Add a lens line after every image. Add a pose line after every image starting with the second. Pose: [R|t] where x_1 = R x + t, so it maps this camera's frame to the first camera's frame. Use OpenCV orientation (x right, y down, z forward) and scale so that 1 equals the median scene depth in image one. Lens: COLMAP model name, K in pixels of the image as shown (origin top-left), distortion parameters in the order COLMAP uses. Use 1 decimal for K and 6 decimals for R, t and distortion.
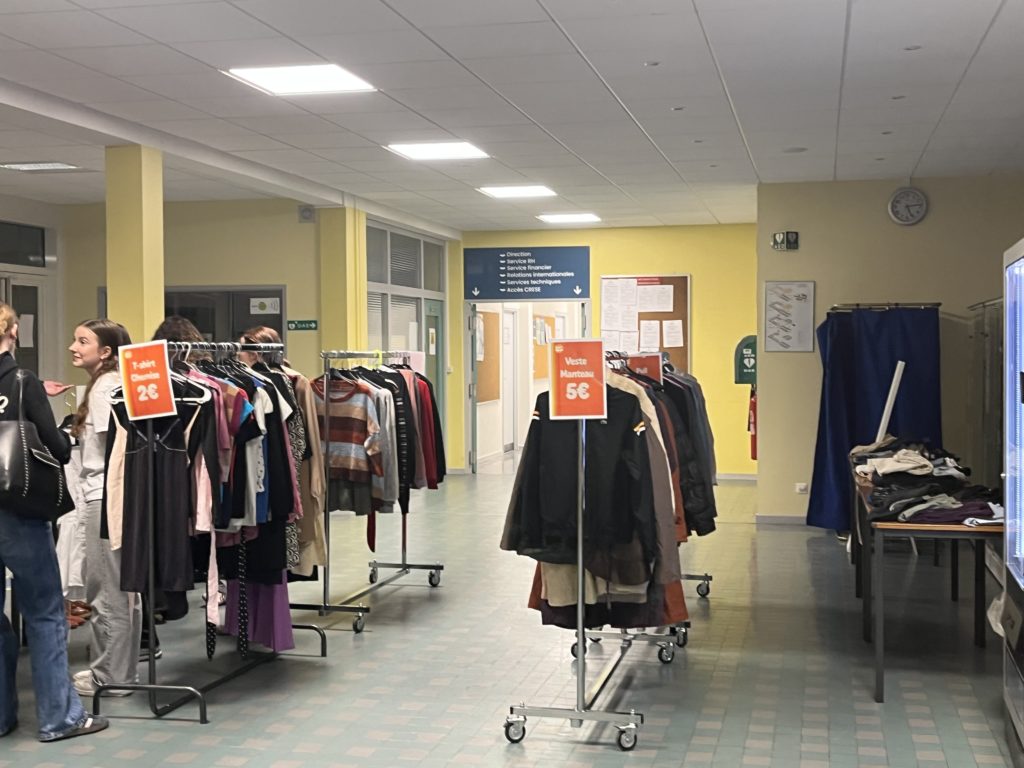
lens RADIAL K [[1259.2, 0, 511.6], [0, 1259.2, 383.9], [0, 0, 1]] dist [0.034089, 0.000000]
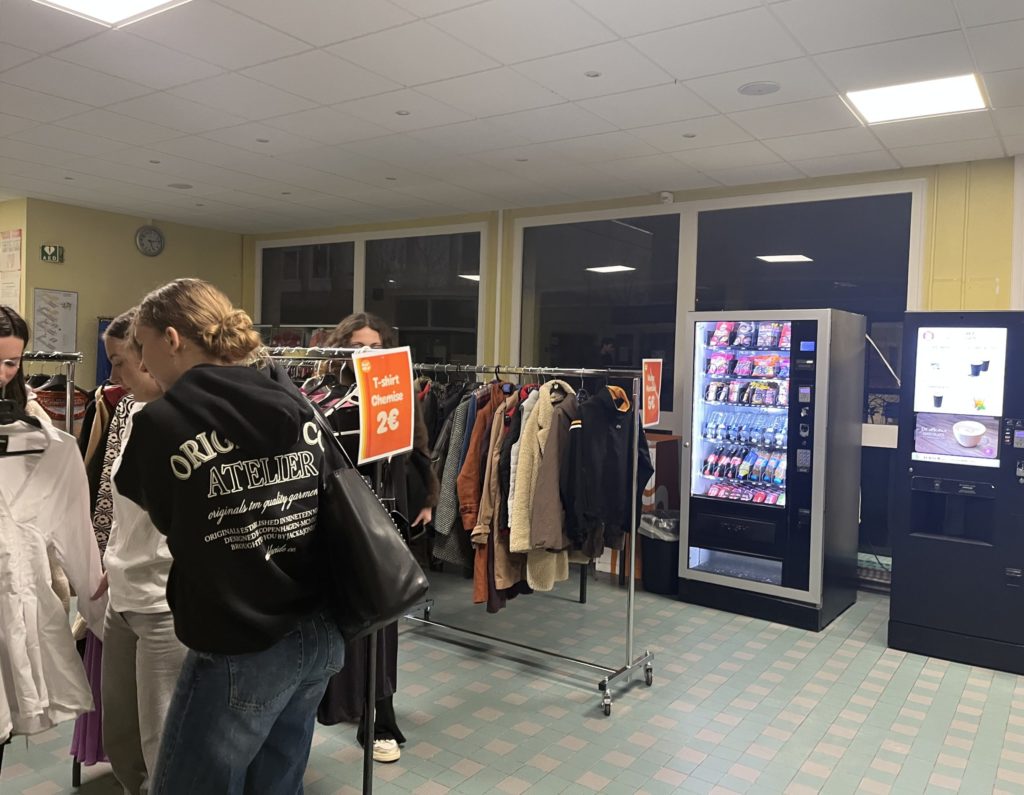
lens RADIAL K [[810.0, 0, 512.2], [0, 810.0, 394.8], [0, 0, 1]] dist [0.004678, 0.002127]
pose [[0.355805, -0.021633, 0.934310, -0.320761], [-0.006159, 0.999656, 0.025491, -0.009182], [-0.934540, -0.014824, 0.355549, 0.369146]]
